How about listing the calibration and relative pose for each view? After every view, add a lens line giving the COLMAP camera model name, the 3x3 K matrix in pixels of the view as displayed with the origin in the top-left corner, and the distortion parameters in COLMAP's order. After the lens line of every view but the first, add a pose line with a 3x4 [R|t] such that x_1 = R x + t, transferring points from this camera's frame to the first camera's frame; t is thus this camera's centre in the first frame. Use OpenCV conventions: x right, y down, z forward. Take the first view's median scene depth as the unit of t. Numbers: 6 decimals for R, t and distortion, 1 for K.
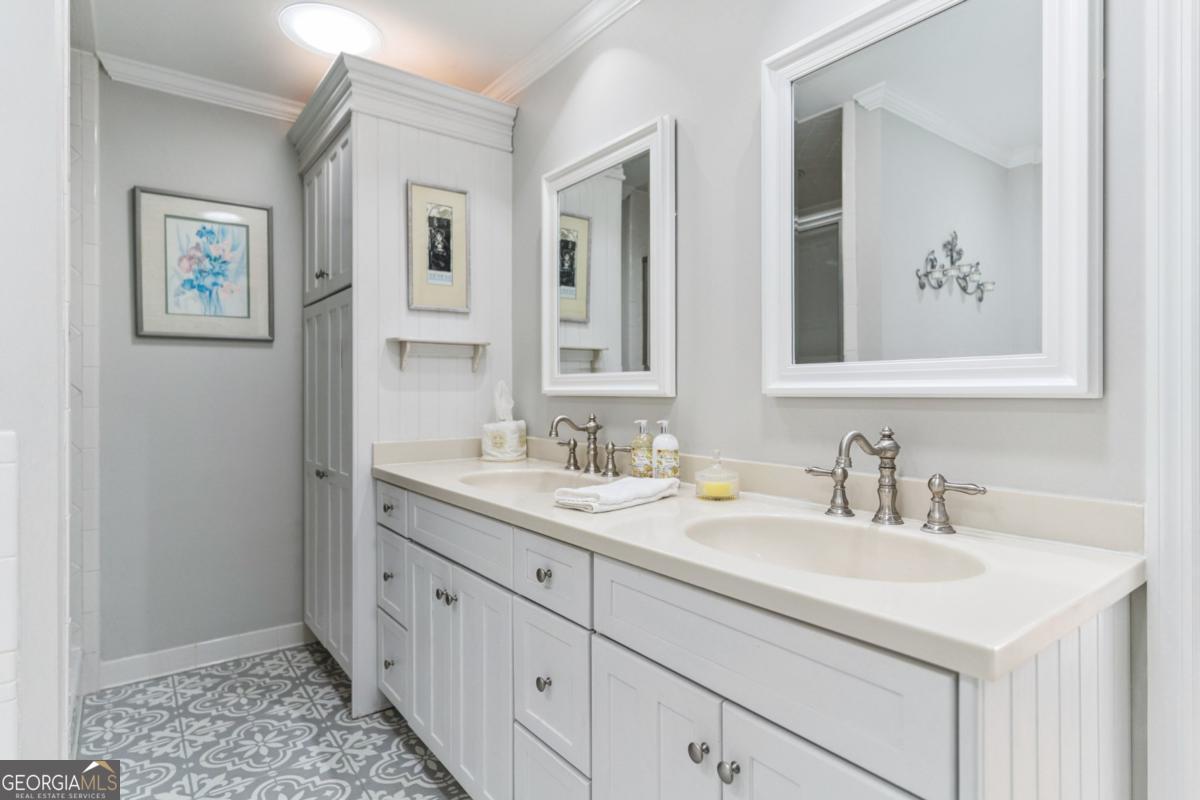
lens RADIAL K [[631.7, 0, 599.0], [0, 631.7, 391.5], [0, 0, 1]] dist [-0.000953, 0.004200]
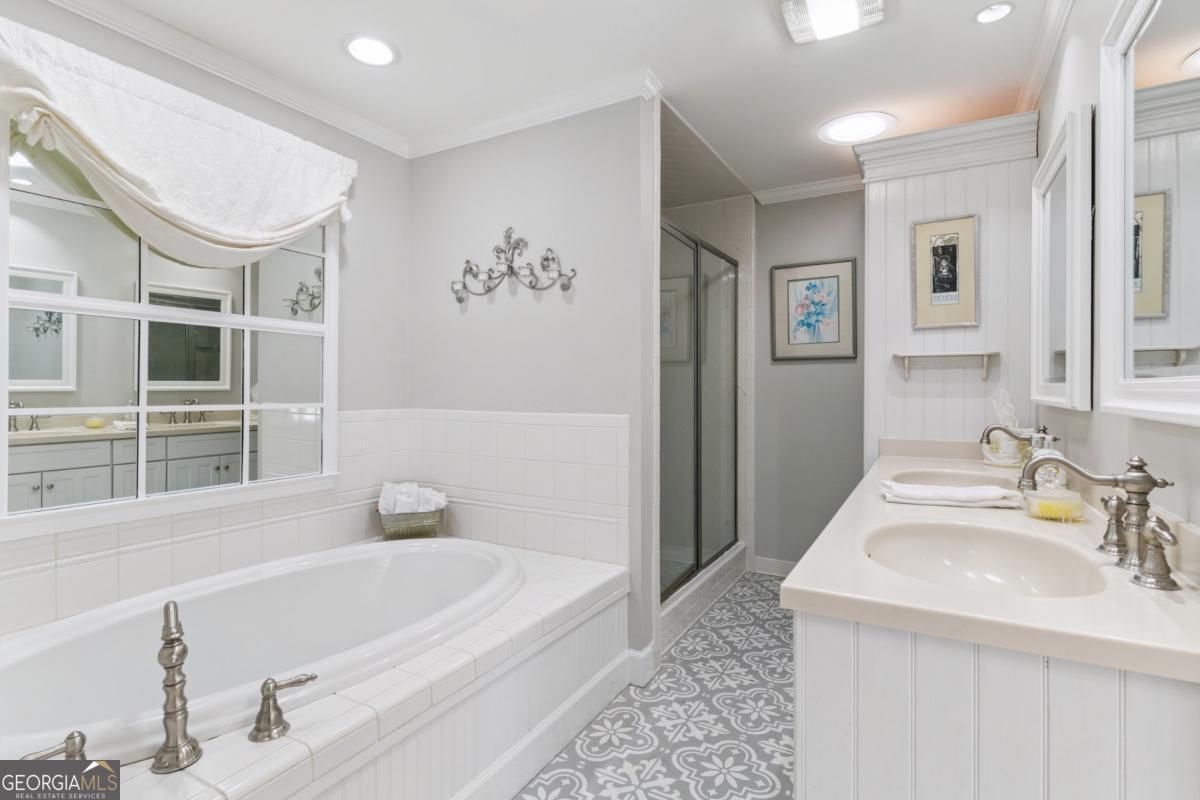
lens RADIAL K [[572.5, 0, 600.3], [0, 572.5, 392.9], [0, 0, 1]] dist [-0.000528, 0.000950]
pose [[0.398487, 0.011608, -0.917101, 0.445338], [-0.005881, 0.999932, 0.010101, -0.016357], [0.917155, 0.001368, 0.398528, 0.019594]]
